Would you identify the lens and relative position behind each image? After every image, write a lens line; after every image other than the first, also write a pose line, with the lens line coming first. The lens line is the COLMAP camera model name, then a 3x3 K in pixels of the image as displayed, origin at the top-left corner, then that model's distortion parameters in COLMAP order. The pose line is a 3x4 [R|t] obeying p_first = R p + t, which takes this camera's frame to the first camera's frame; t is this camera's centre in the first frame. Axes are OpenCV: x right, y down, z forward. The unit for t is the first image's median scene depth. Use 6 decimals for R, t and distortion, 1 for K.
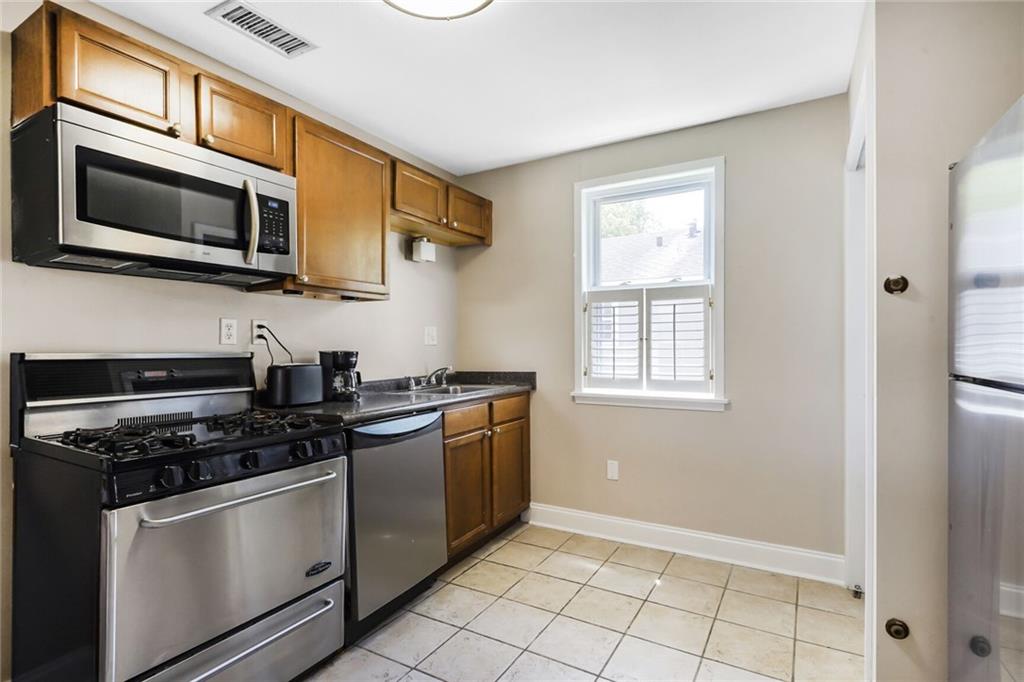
lens RADIAL K [[492.6, 0, 515.2], [0, 492.6, 350.3], [0, 0, 1]] dist [-0.041528, 0.006268]
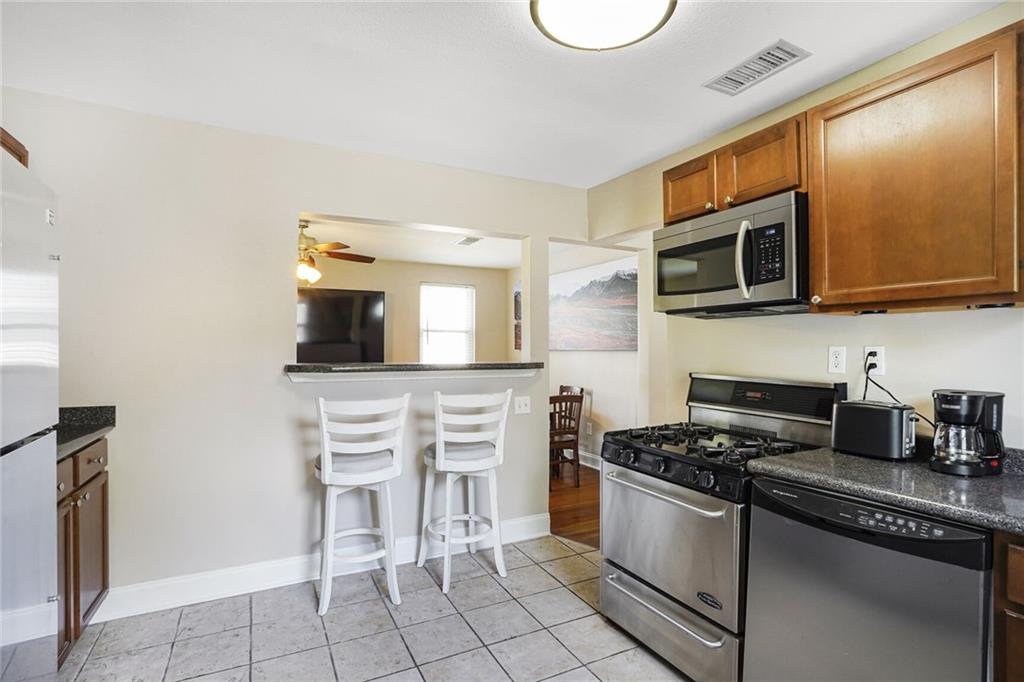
lens RADIAL K [[492.6, 0, 511.2], [0, 492.6, 344.9], [0, 0, 1]] dist [-0.041528, 0.006268]
pose [[-0.542838, -0.005966, -0.839816, 0.513471], [-0.011898, 0.999929, 0.000587, -0.057836], [0.839753, 0.010310, -0.542871, 0.936379]]
